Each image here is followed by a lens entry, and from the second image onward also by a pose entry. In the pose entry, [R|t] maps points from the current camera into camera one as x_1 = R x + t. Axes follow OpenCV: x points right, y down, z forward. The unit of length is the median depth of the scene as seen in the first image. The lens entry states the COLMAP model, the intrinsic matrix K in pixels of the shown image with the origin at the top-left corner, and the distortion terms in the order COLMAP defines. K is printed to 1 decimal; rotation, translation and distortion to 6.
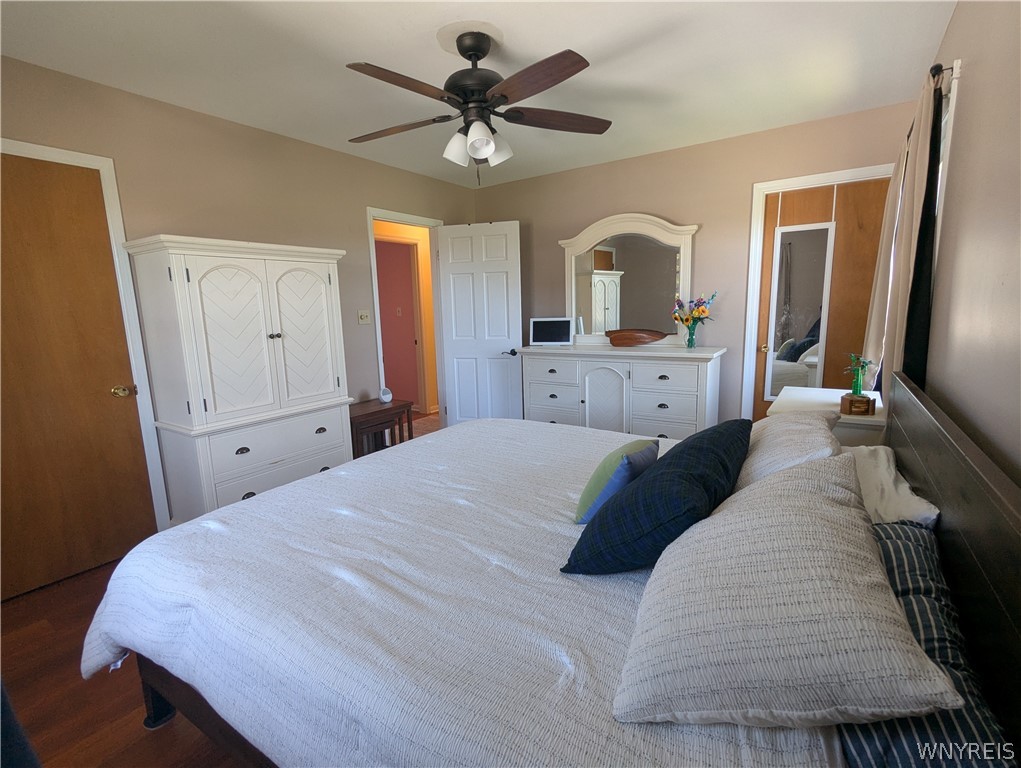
lens RADIAL K [[485.1, 0, 507.0], [0, 485.1, 385.8], [0, 0, 1]] dist [0.003322, -0.000209]
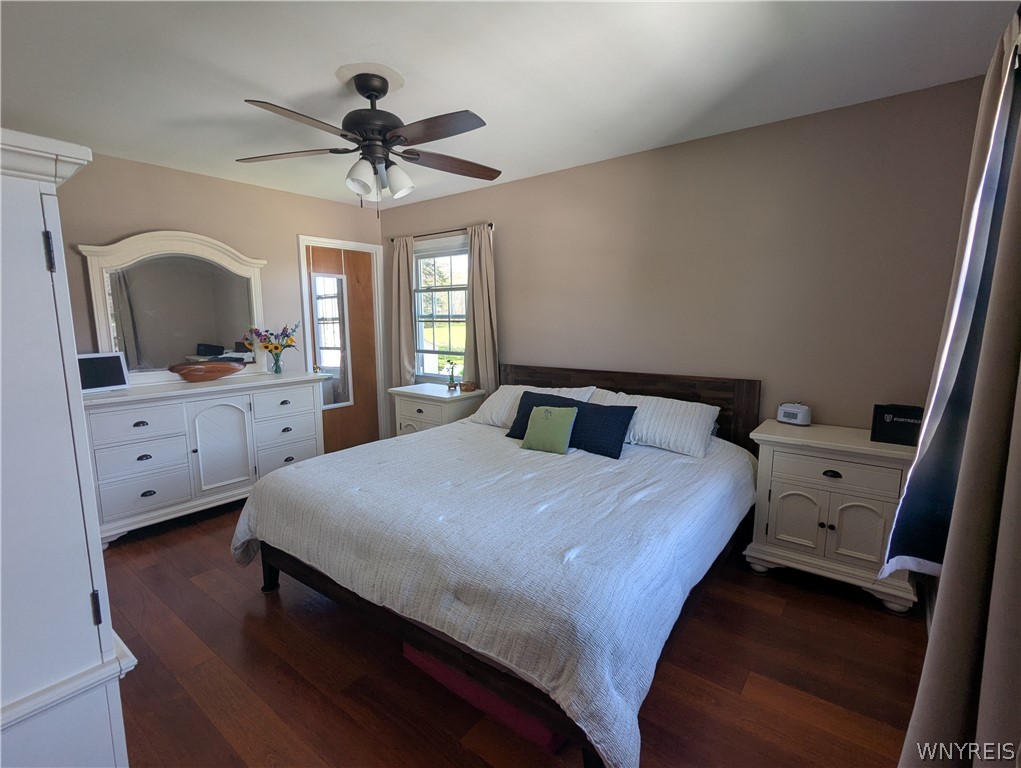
lens RADIAL K [[485.1, 0, 507.0], [0, 485.1, 385.8], [0, 0, 1]] dist [0.003322, -0.000209]
pose [[0.073343, -0.112977, 0.990887, -0.704346], [0.171841, 0.980134, 0.099031, -0.076898], [-0.982391, 0.163012, 0.091300, 0.444535]]
